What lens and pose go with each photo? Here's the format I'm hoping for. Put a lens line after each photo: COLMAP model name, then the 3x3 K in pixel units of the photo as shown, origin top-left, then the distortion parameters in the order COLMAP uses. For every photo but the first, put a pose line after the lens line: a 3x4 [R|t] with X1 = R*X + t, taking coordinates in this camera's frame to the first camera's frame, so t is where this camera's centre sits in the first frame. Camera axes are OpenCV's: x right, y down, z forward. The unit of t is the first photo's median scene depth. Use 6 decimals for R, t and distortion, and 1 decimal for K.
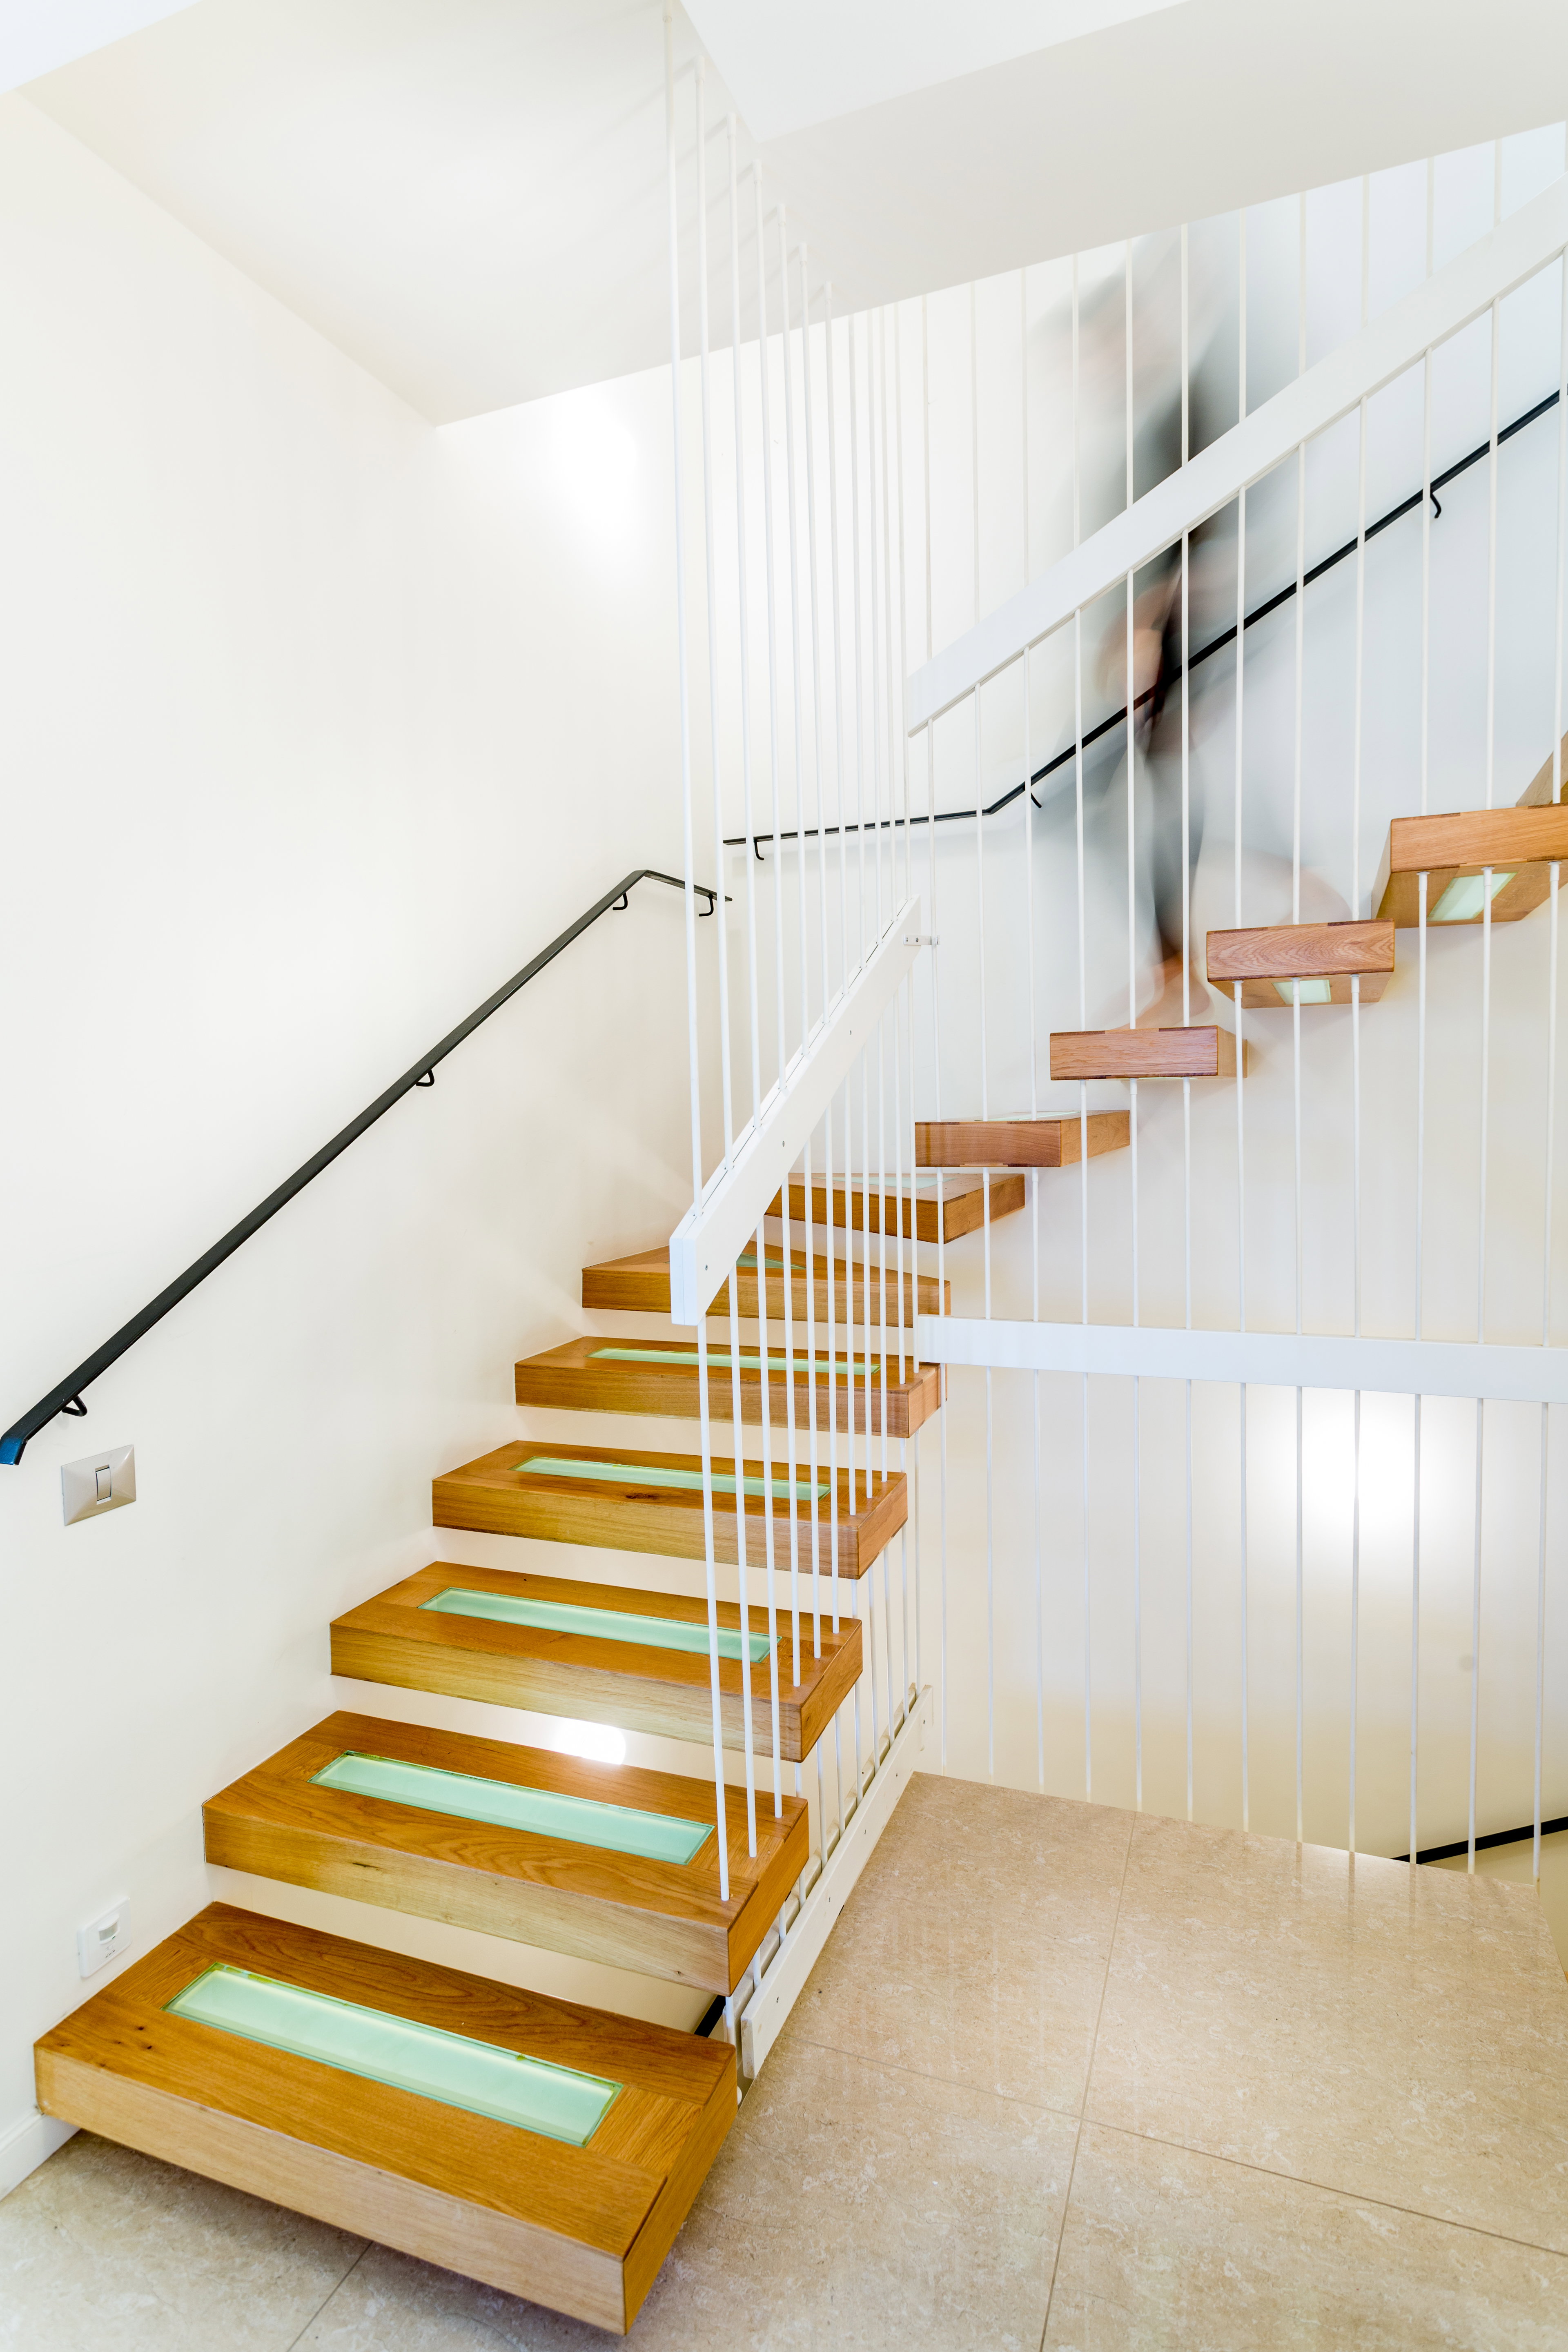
lens RADIAL K [[1237.5, 0, 780.6], [0, 1237.5, 1170.1], [0, 0, 1]] dist [-0.000665, -0.001756]
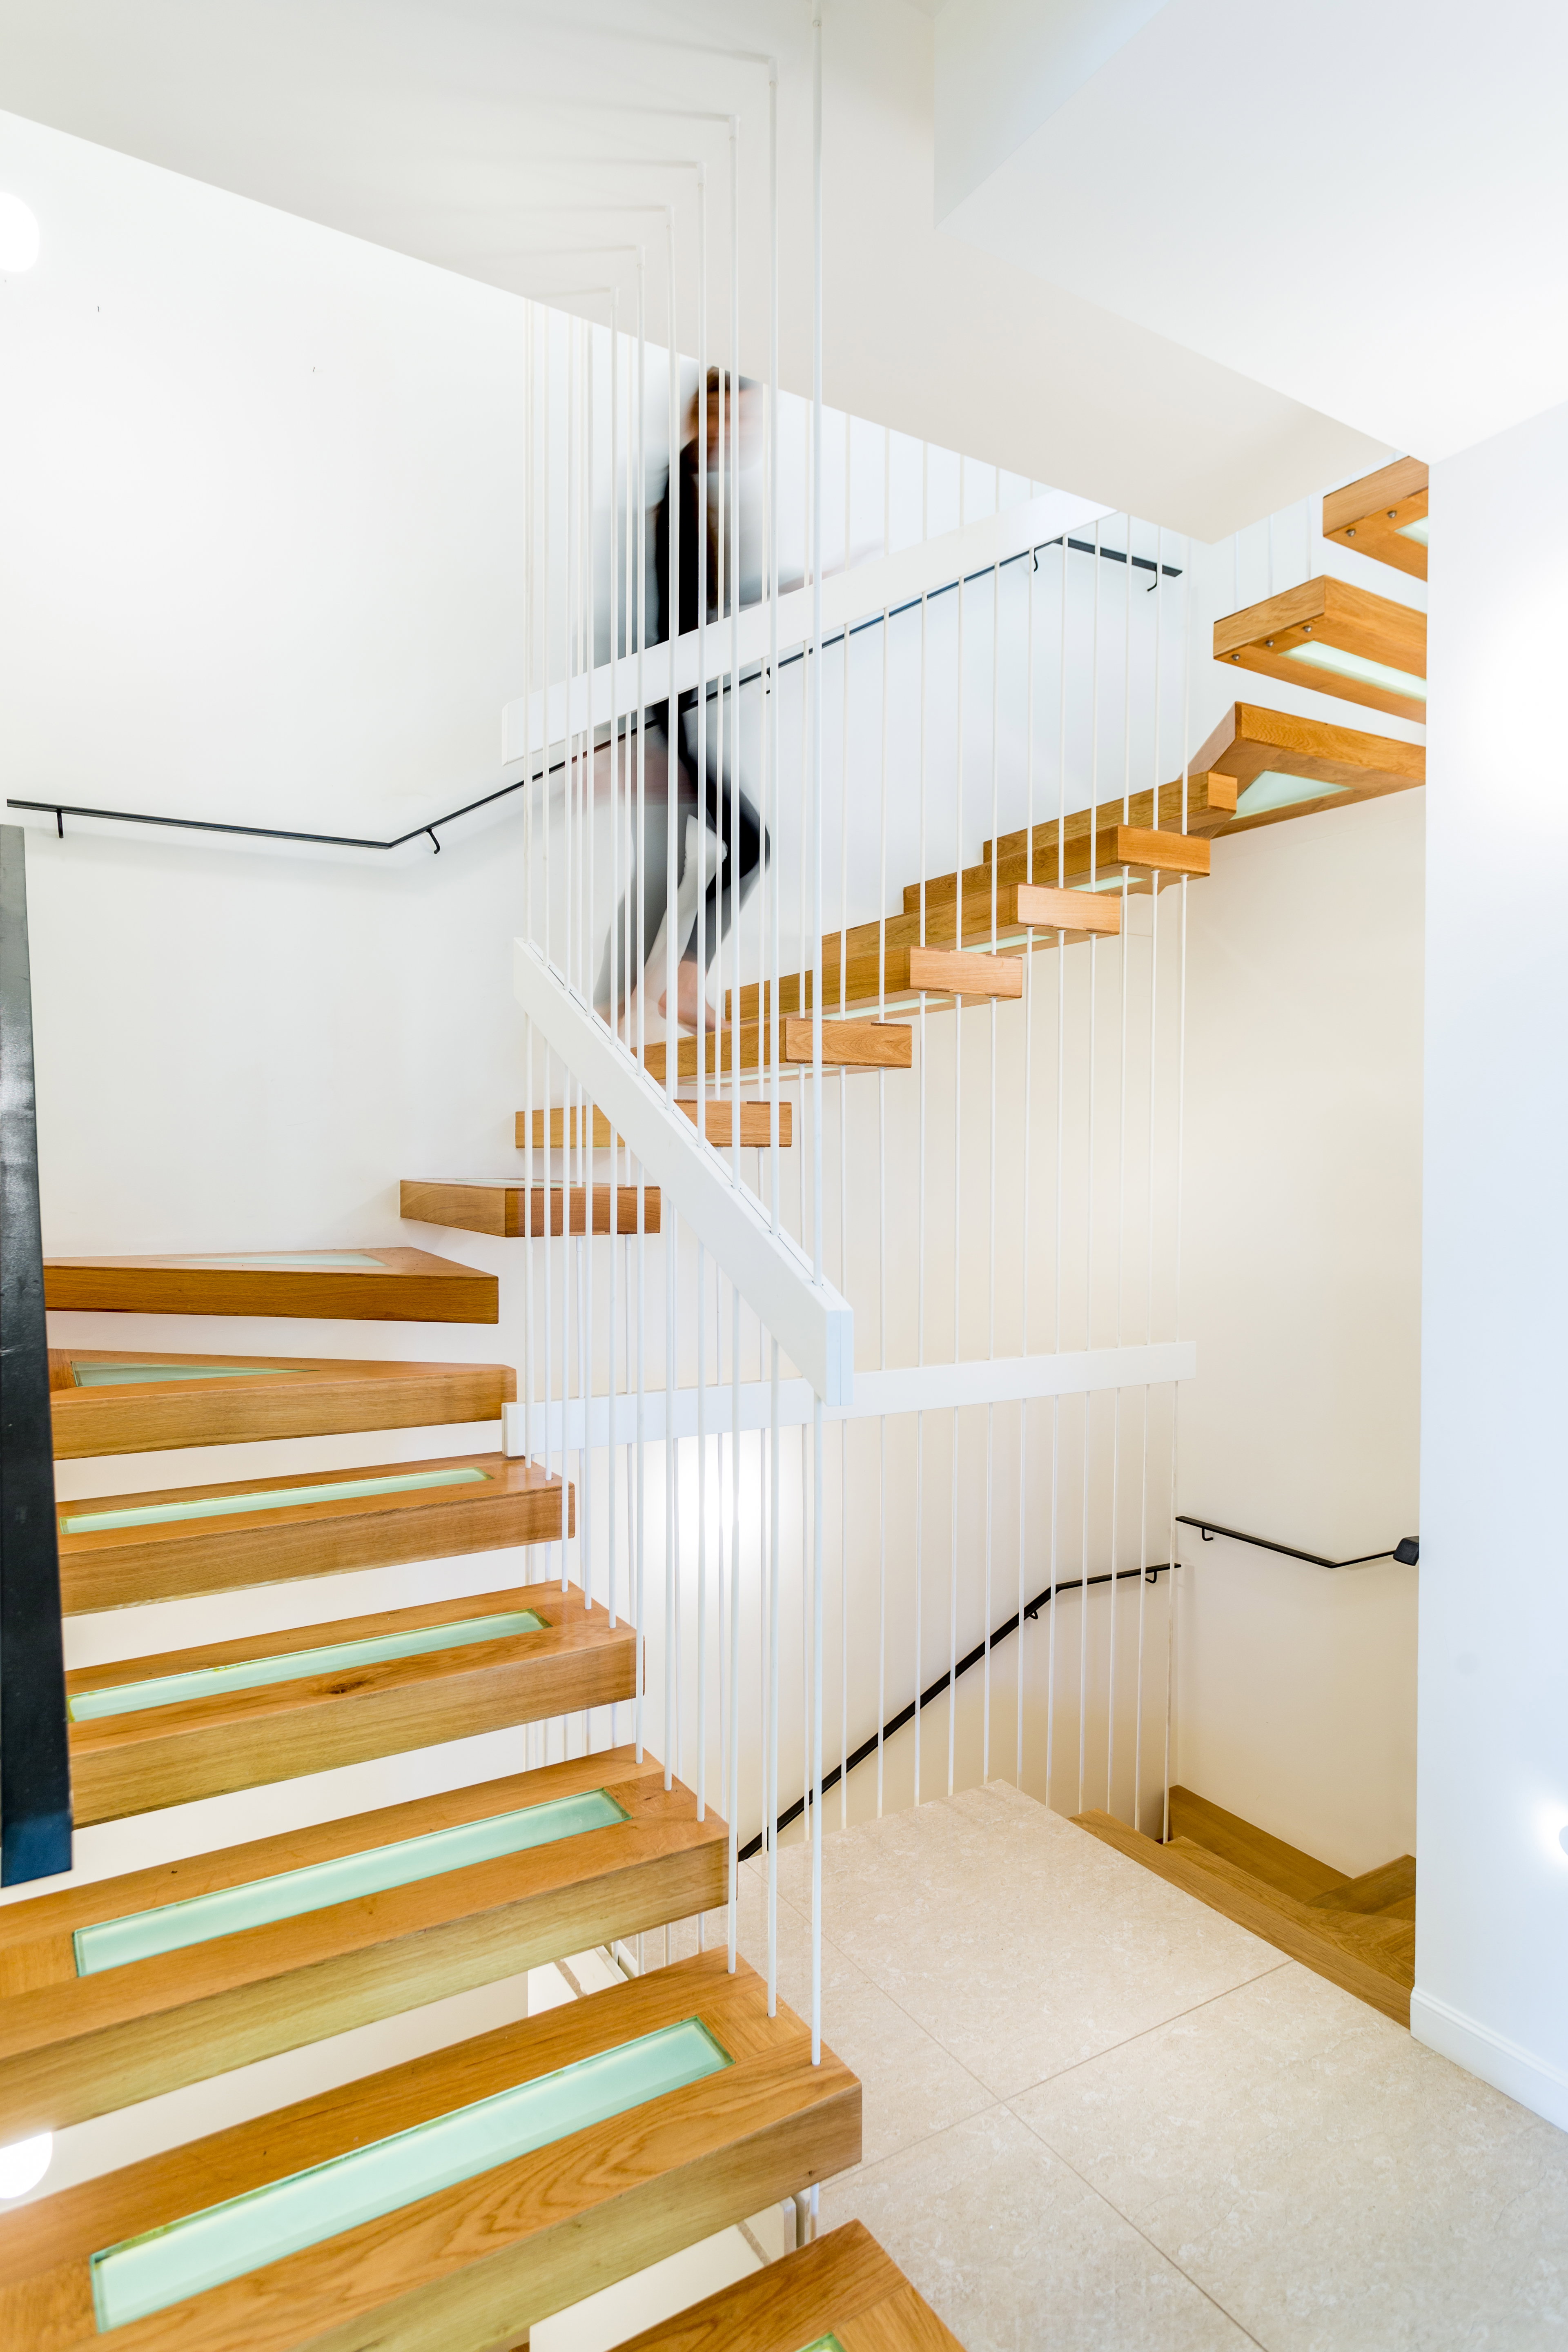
lens RADIAL K [[1296.2, 0, 785.6], [0, 1296.2, 1180.3], [0, 0, 1]] dist [-0.001457, -0.000217]
pose [[0.594570, 0.019673, 0.803803, -0.743820], [0.032494, 0.998296, -0.048469, 0.013209], [-0.803387, 0.054937, 0.592918, 0.411426]]
